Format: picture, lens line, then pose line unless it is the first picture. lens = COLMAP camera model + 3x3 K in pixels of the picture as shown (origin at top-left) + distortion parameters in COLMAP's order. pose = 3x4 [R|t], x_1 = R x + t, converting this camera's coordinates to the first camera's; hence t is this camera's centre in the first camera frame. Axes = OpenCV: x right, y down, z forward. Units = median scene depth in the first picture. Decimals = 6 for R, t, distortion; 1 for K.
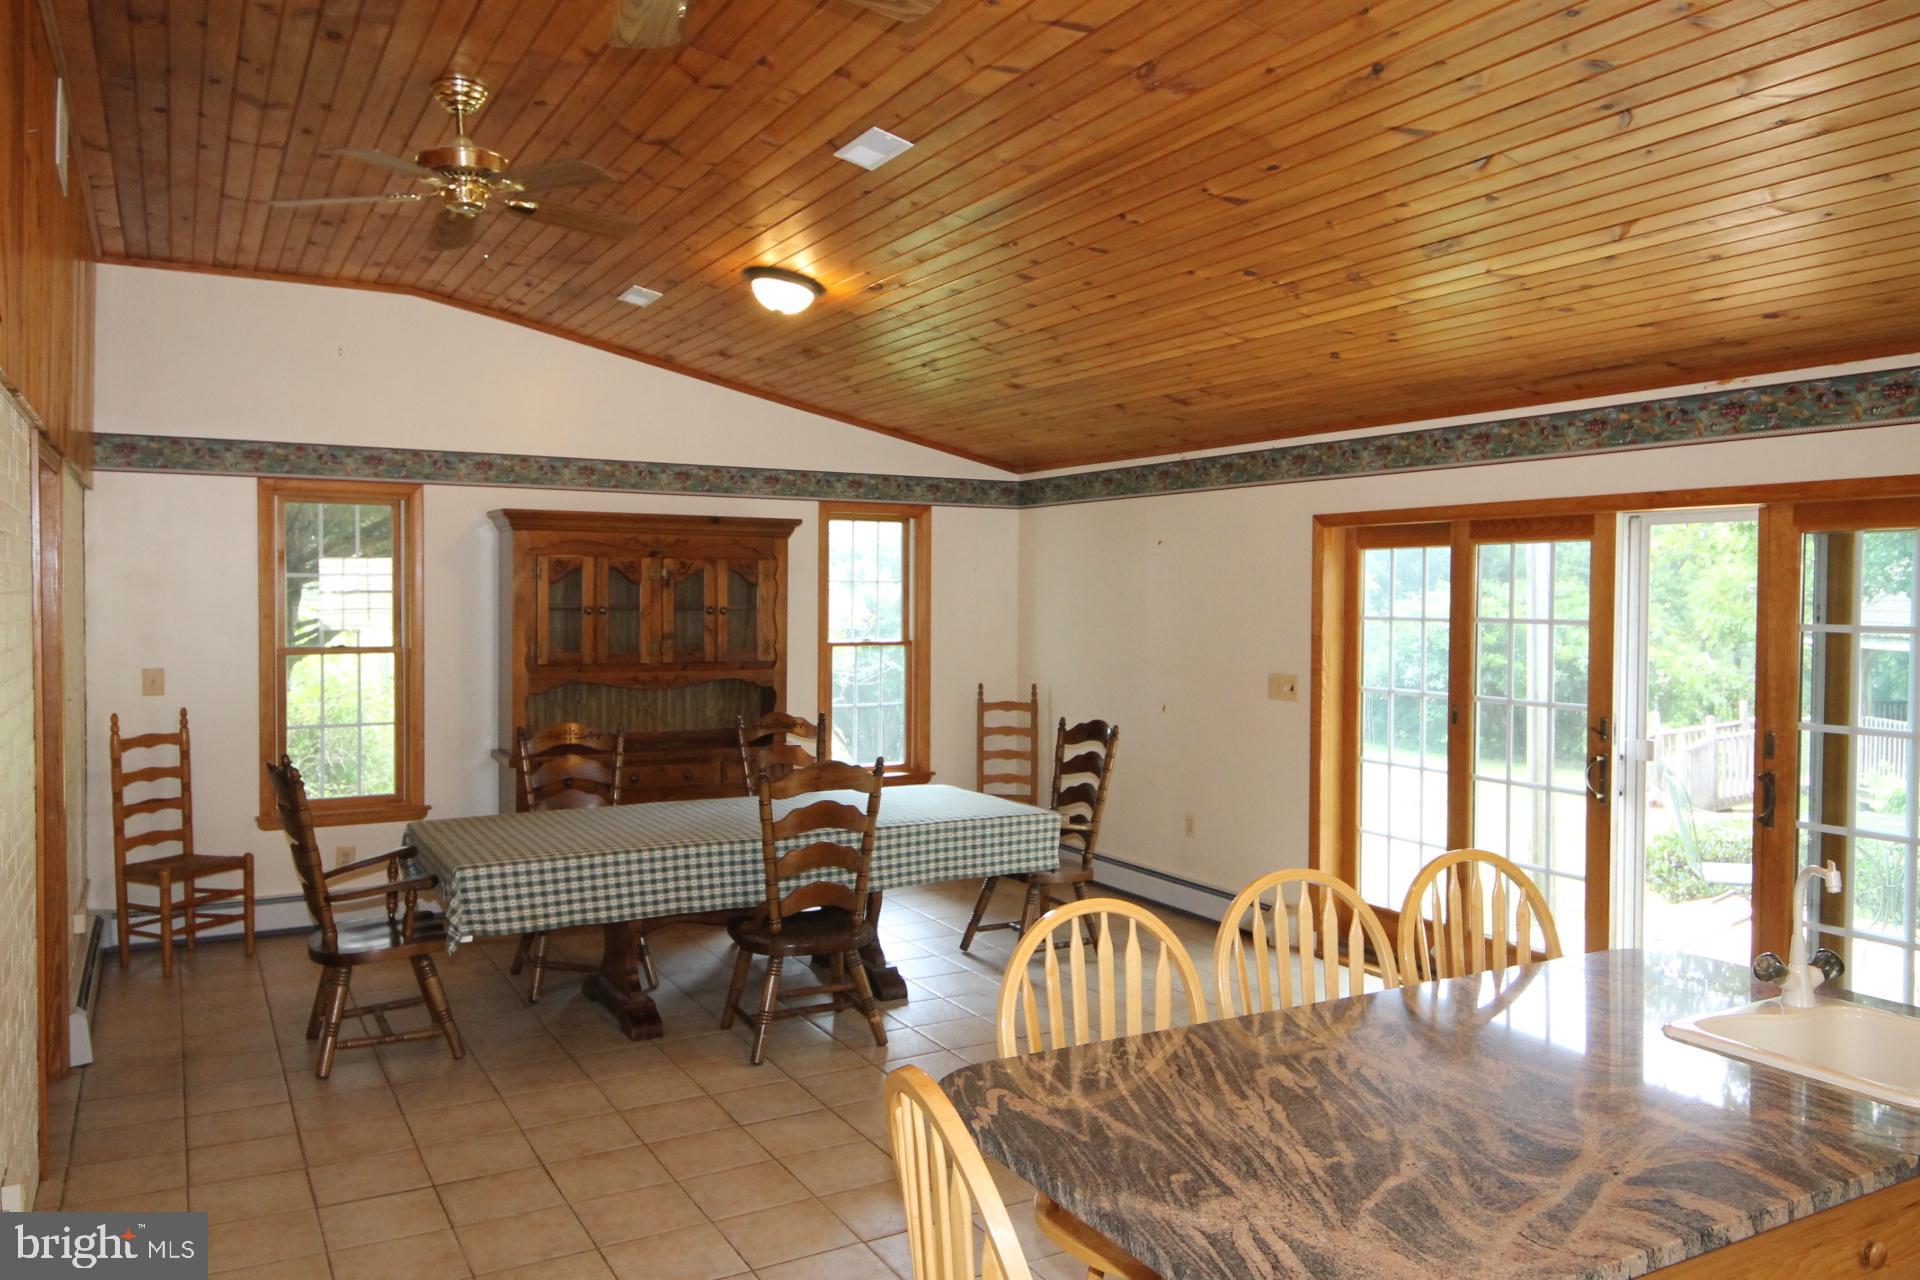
lens RADIAL K [[1407.6, 0, 956.9], [0, 1407.6, 632.1], [0, 0, 1]] dist [0.030387, -0.024427]
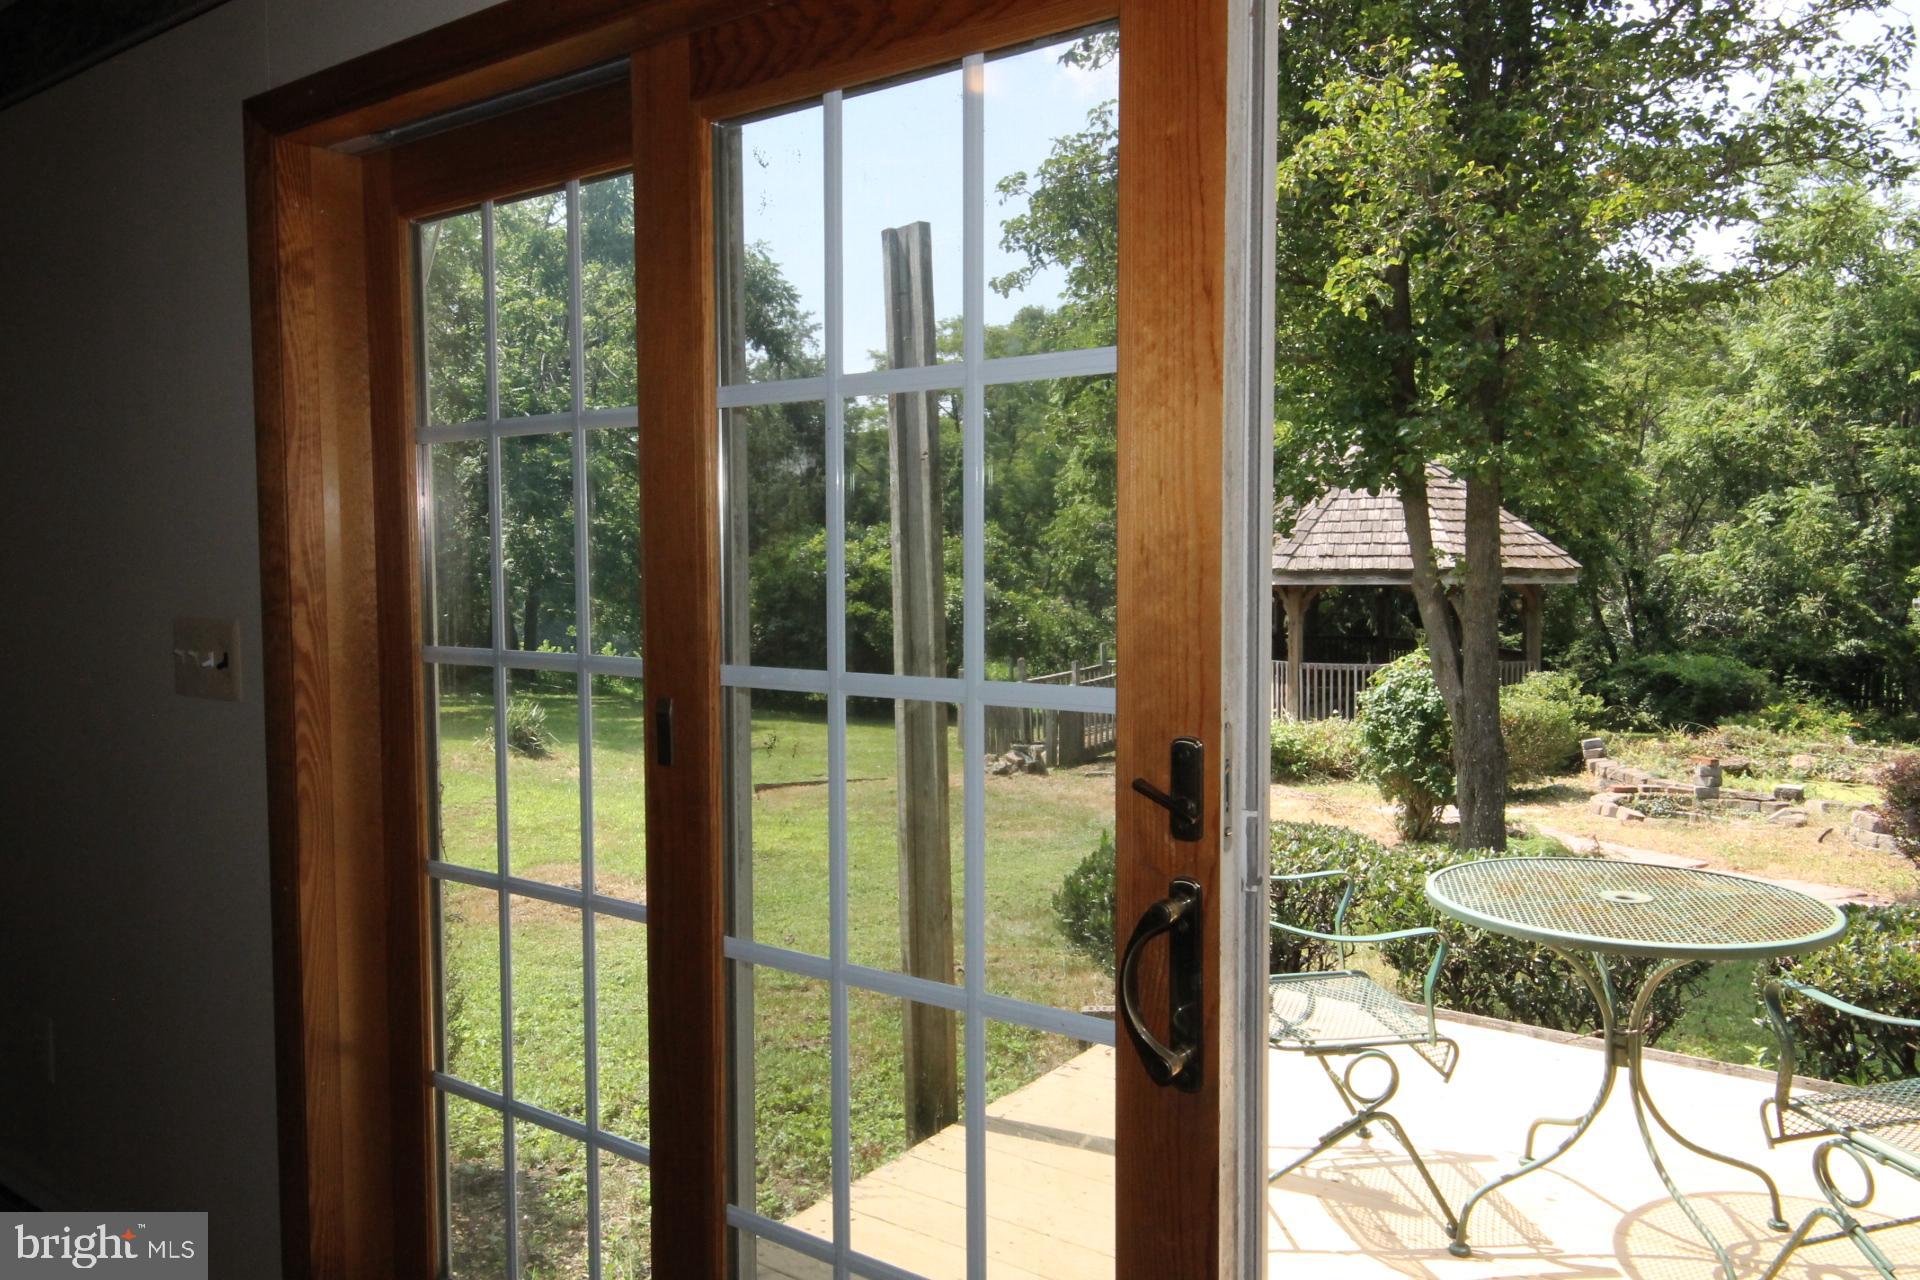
lens RADIAL K [[1407.6, 0, 958.9], [0, 1407.6, 638.0], [0, 0, 1]] dist [0.030387, -0.024427]
pose [[0.908304, -0.035321, 0.416817, 0.060850], [0.021668, 0.999064, 0.037443, 0.006280], [-0.417749, -0.024978, 0.908219, 0.150993]]
